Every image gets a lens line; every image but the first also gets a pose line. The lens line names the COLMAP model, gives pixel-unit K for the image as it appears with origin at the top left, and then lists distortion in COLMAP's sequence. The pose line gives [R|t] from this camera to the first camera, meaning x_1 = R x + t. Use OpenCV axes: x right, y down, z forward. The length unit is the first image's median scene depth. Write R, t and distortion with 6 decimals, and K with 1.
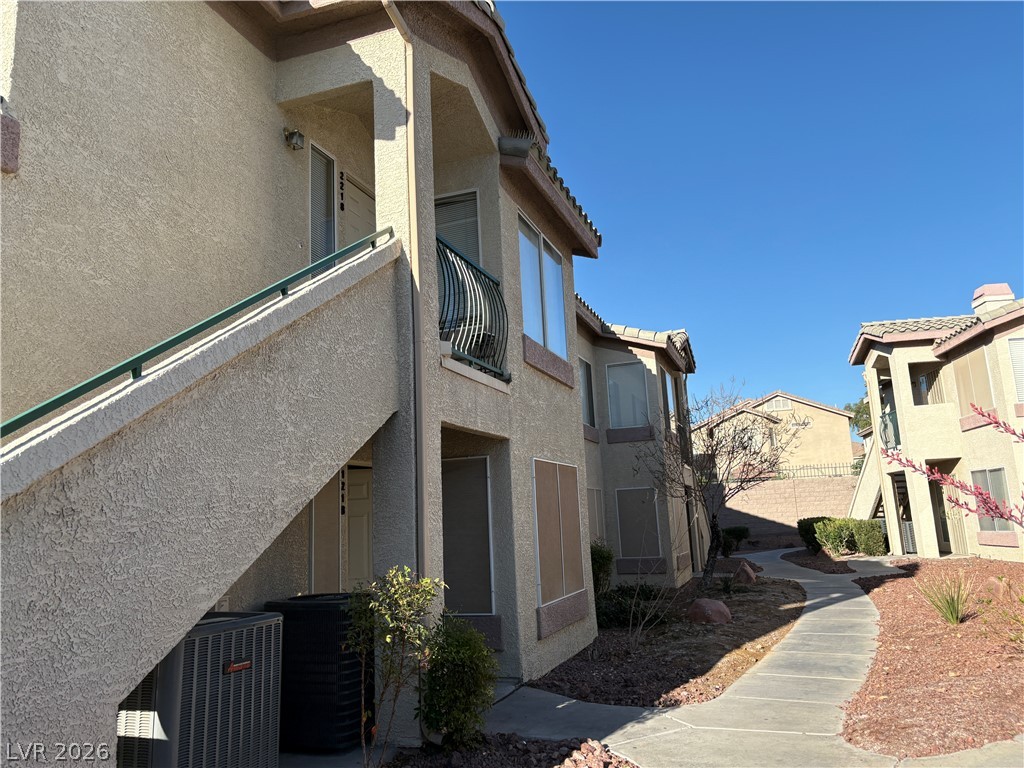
lens RADIAL K [[757.8, 0, 512.0], [0, 757.8, 384.0], [0, 0, 1]] dist [0.001732, -0.106339]
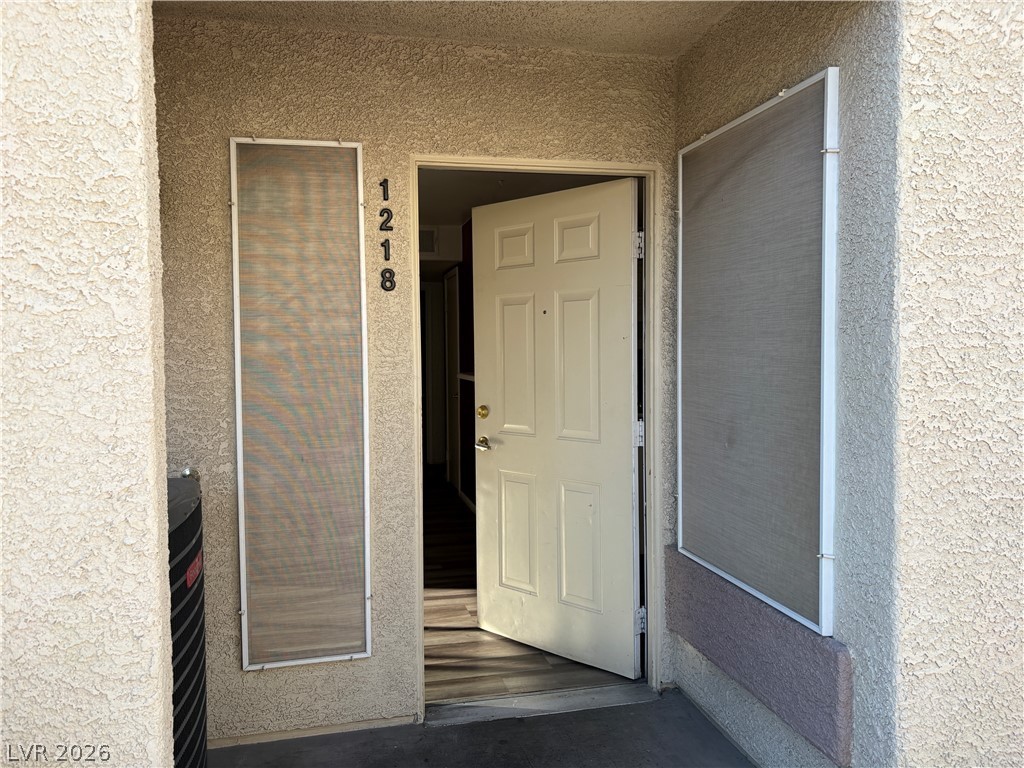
lens RADIAL K [[757.8, 0, 512.0], [0, 757.8, 384.0], [0, 0, 1]] dist [0.001732, -0.106339]
pose [[0.546067, 0.082957, -0.833624, 0.142150], [0.131896, 0.974161, 0.183341, 0.143894], [0.827294, -0.210068, 0.521015, 0.771113]]
